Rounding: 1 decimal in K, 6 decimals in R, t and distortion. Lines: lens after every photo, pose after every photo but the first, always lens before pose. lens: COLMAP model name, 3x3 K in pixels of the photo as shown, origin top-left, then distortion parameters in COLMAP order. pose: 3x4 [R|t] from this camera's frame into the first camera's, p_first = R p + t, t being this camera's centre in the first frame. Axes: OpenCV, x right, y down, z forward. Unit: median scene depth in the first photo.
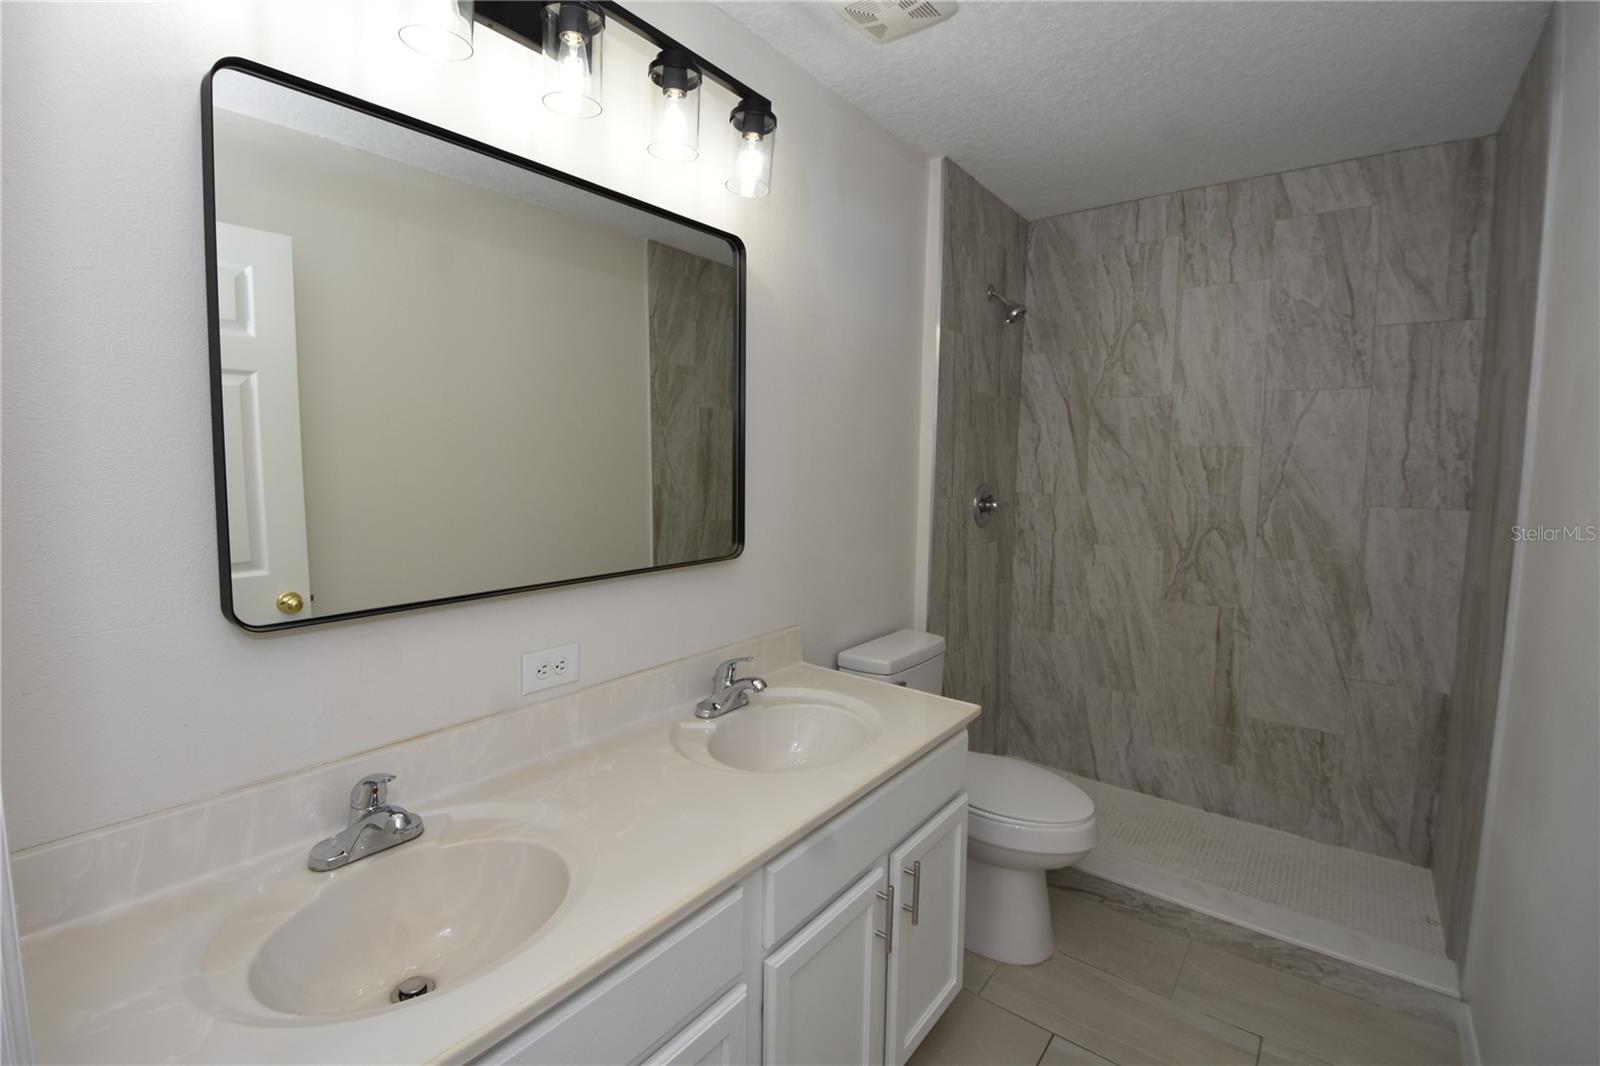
lens RADIAL K [[711.7, 0, 791.4], [0, 711.7, 525.0], [0, 0, 1]] dist [-0.000038, -0.019270]
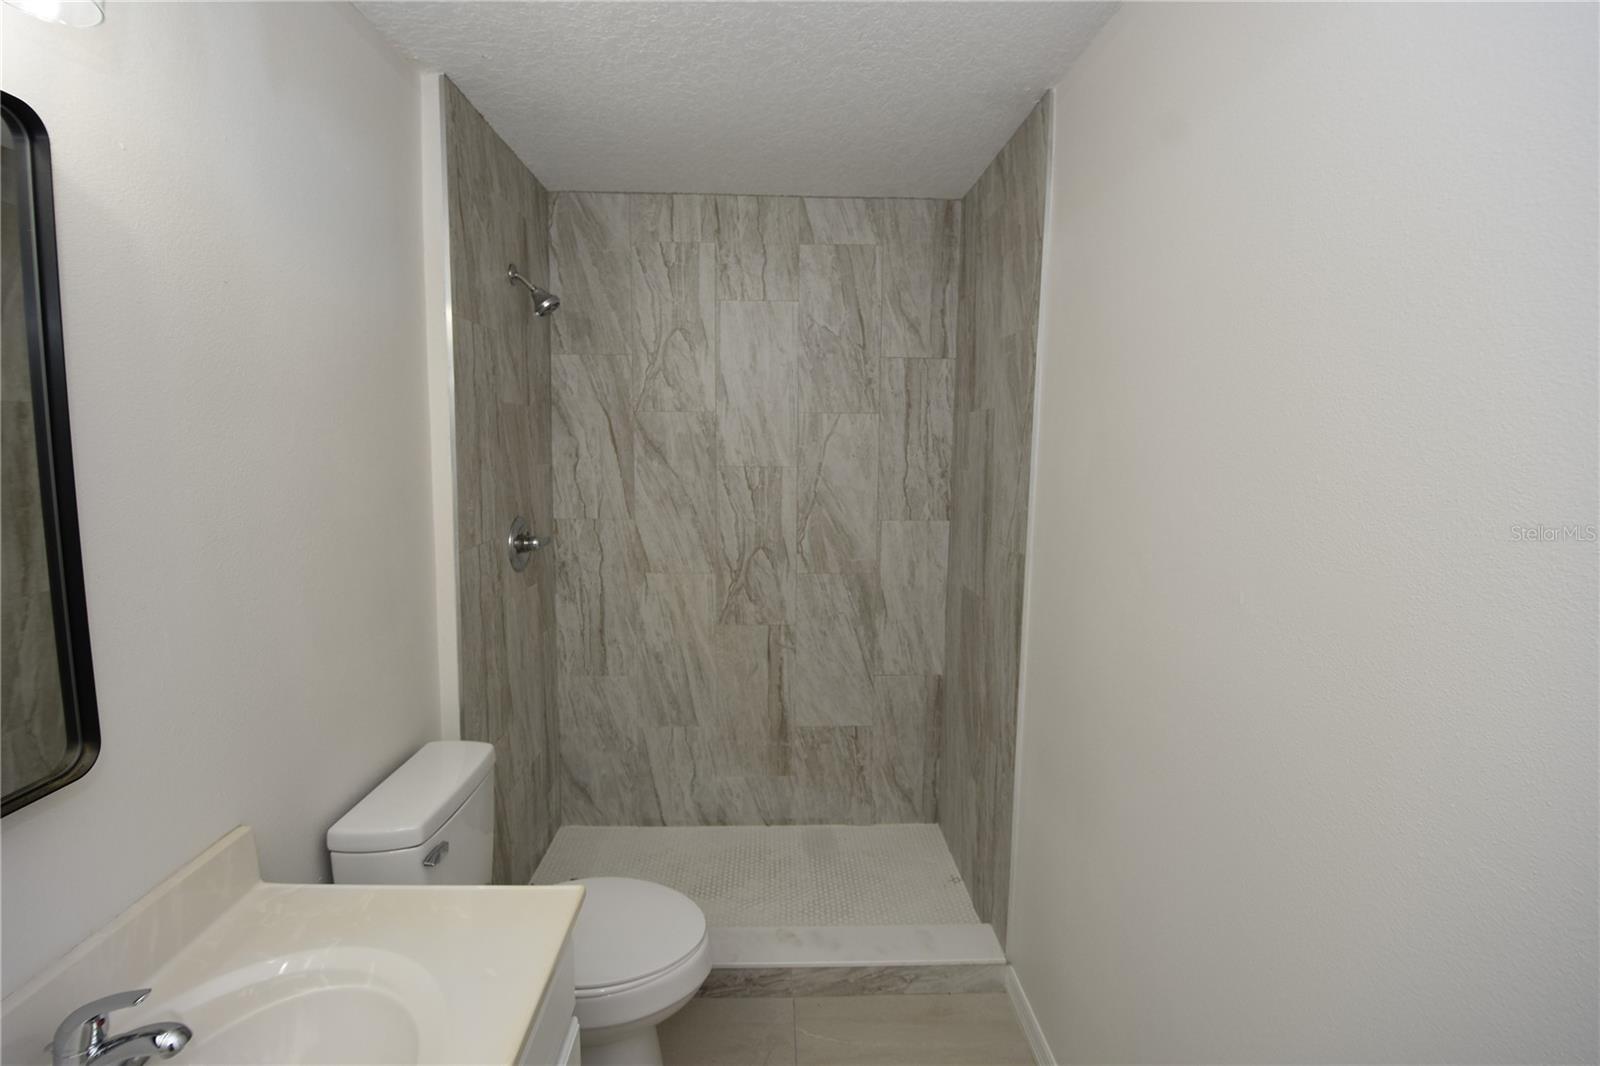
lens RADIAL K [[706.6, 0, 796.9], [0, 706.6, 515.2], [0, 0, 1]] dist [0.007953, -0.019528]
pose [[0.765050, -0.068081, 0.640362, 0.004375], [0.053995, 0.997676, 0.041561, -0.079598], [-0.641703, 0.002780, 0.766948, 0.210367]]
